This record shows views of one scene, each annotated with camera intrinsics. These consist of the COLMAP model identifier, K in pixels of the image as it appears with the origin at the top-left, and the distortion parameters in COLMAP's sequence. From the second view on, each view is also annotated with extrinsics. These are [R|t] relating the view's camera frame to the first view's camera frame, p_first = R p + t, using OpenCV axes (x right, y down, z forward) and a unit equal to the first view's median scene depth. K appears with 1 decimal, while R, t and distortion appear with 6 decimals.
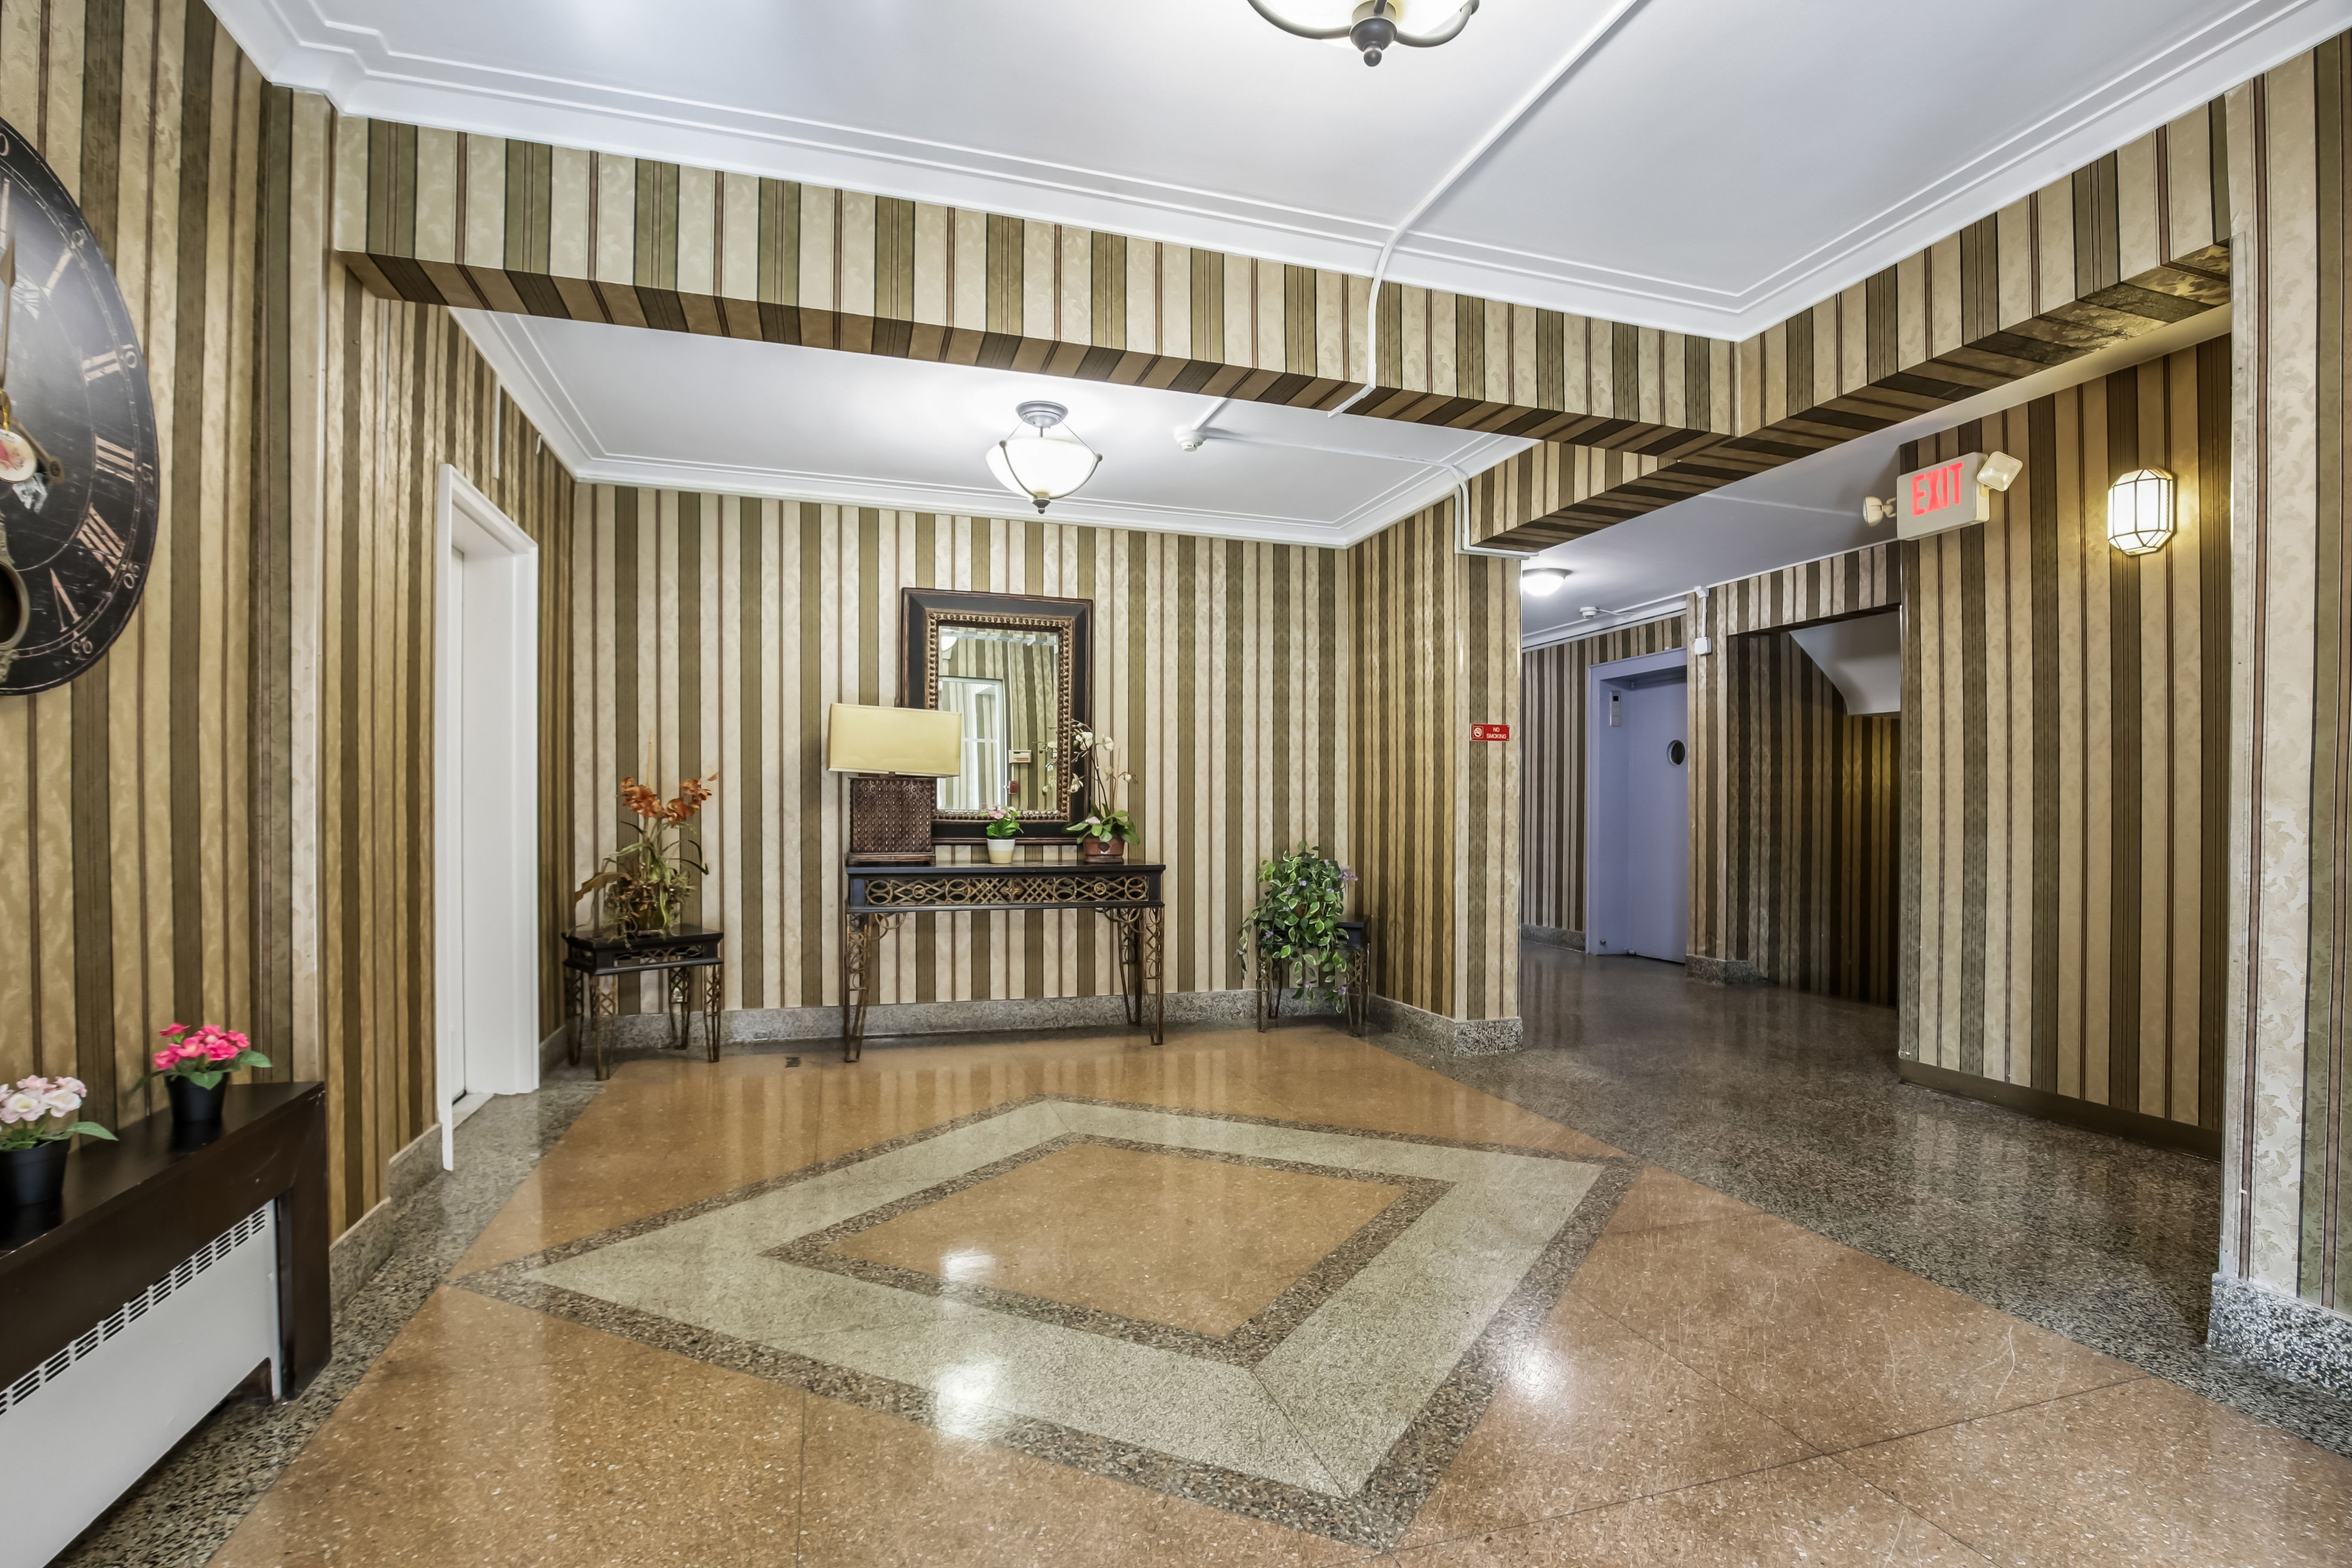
lens RADIAL K [[1077.2, 0, 1172.7], [0, 1077.2, 808.4], [0, 0, 1]] dist [-0.000010, 0.000384]
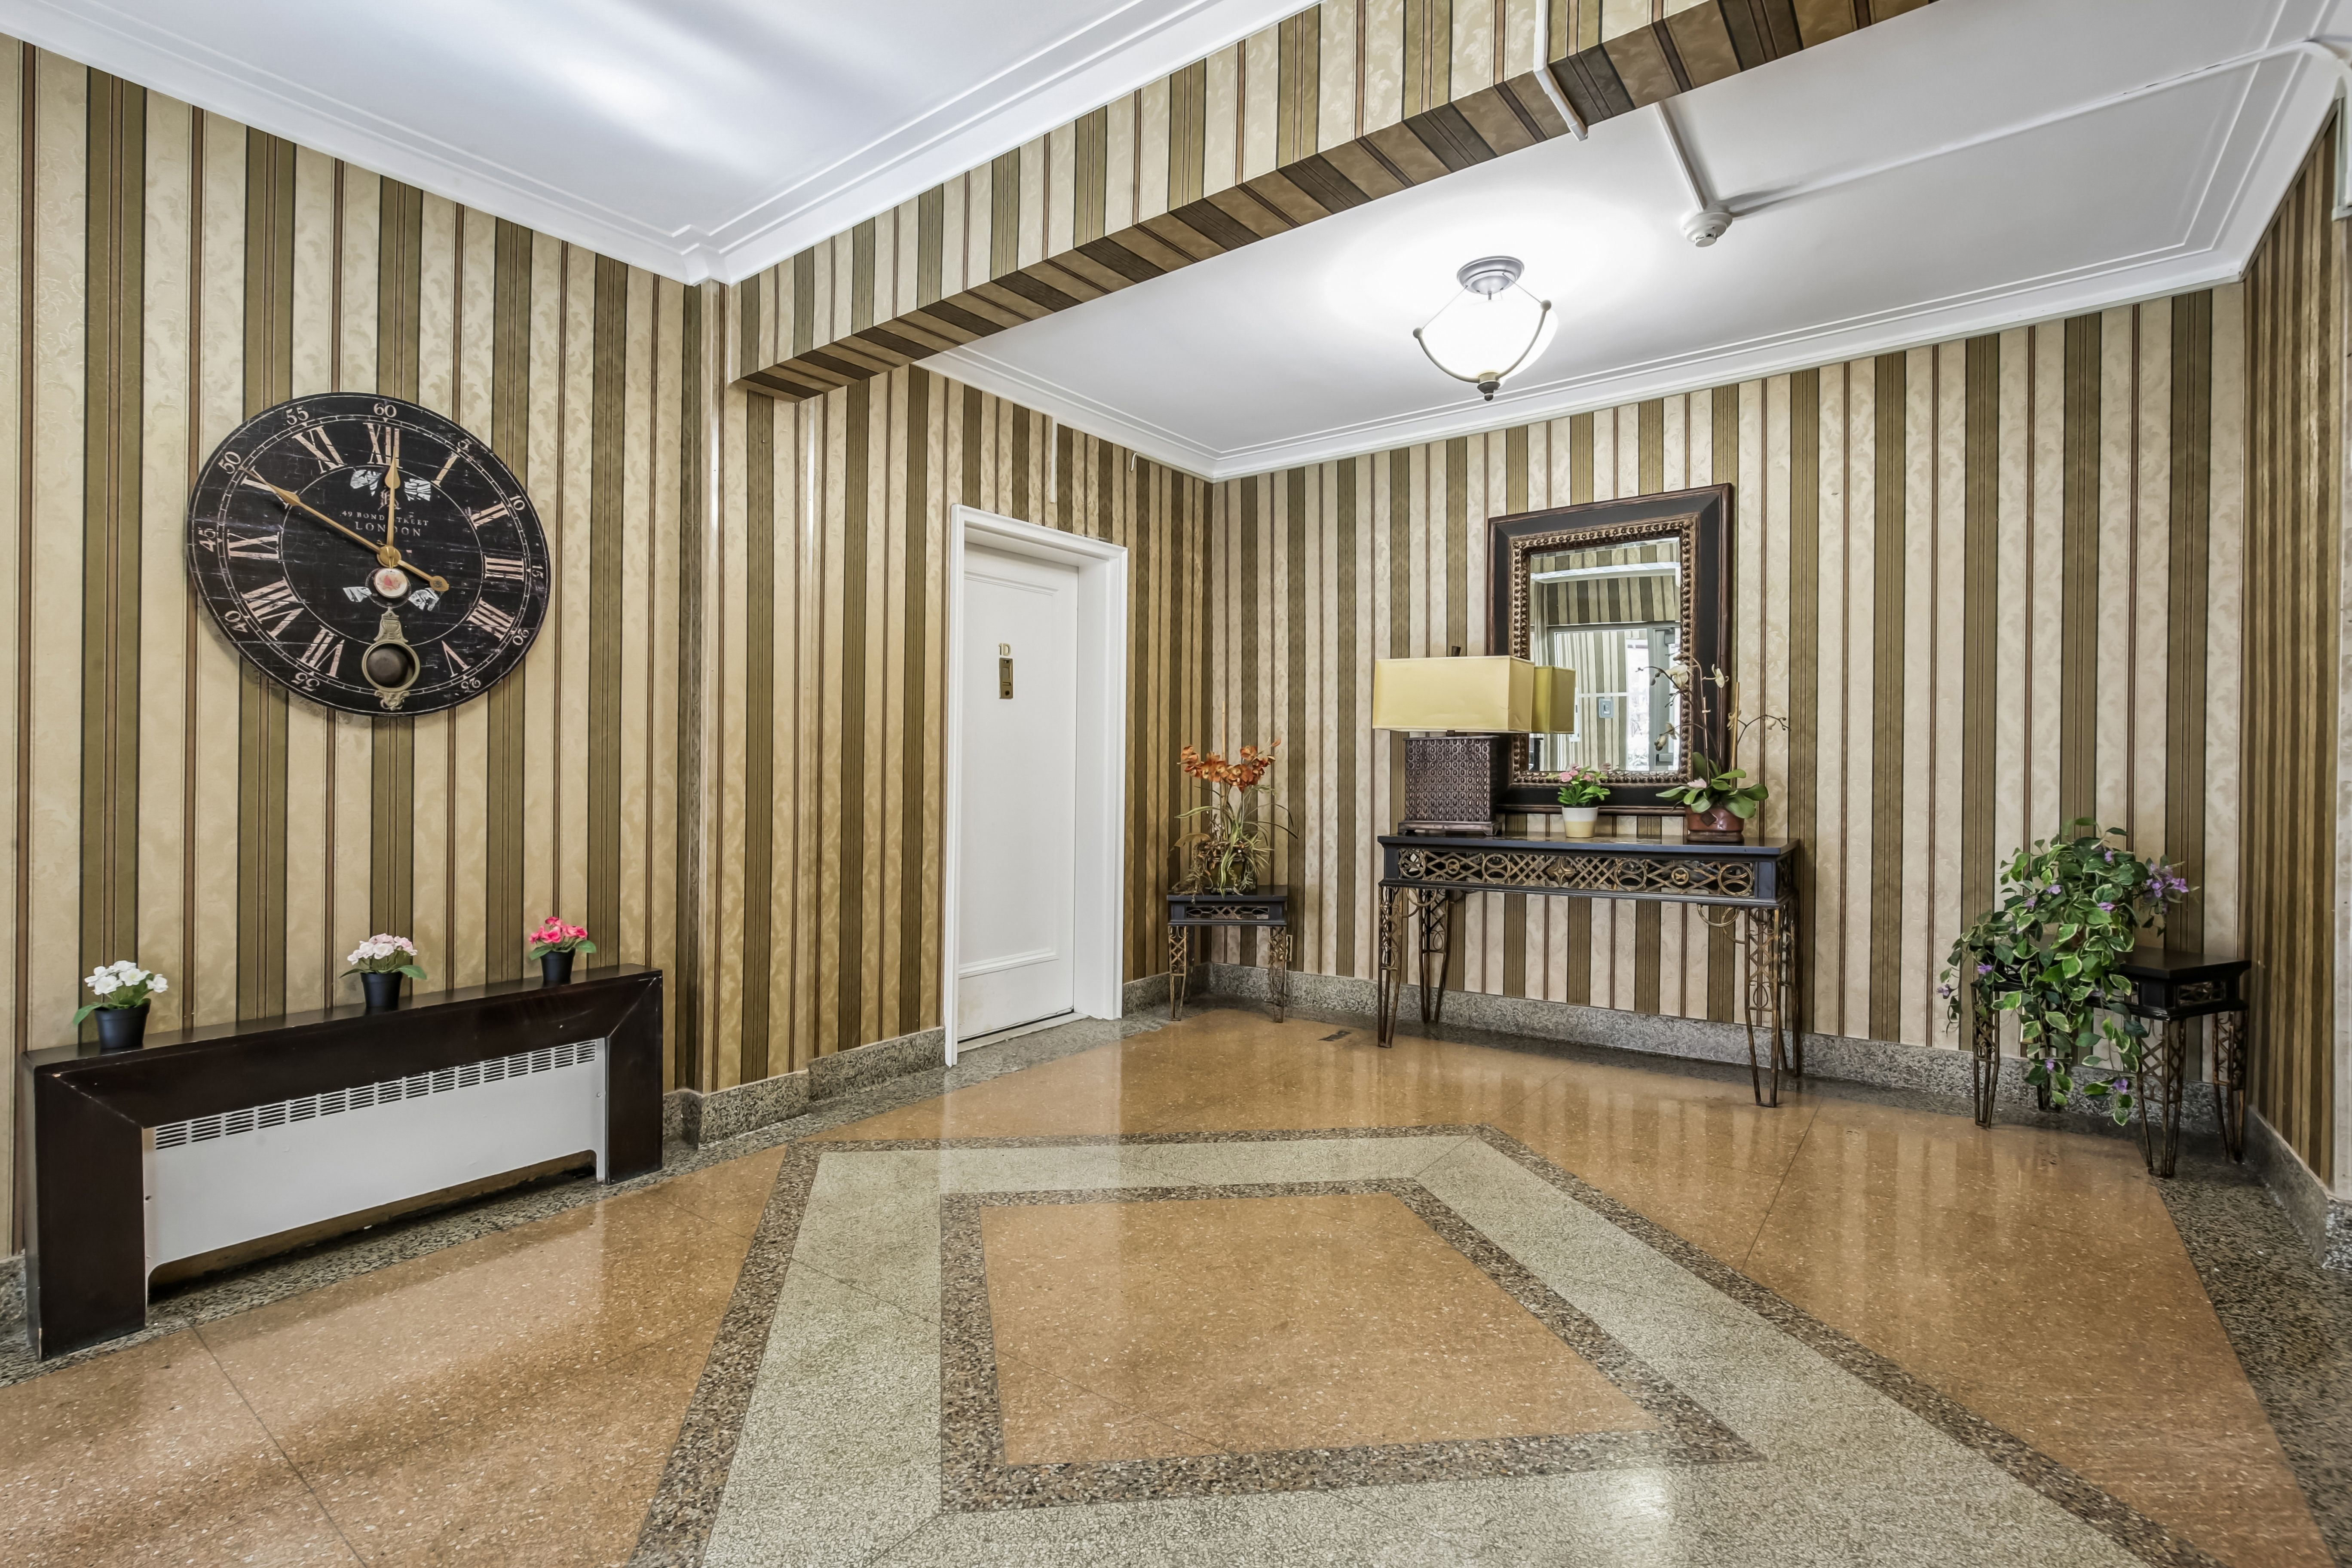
lens RADIAL K [[1104.1, 0, 1196.8], [0, 1104.1, 767.6], [0, 0, 1]] dist [0.001055, 0.000319]
pose [[0.606677, -0.017209, -0.794762, 0.345287], [0.014140, 0.999841, -0.010855, 0.004141], [0.794823, -0.004652, 0.606824, 0.289433]]
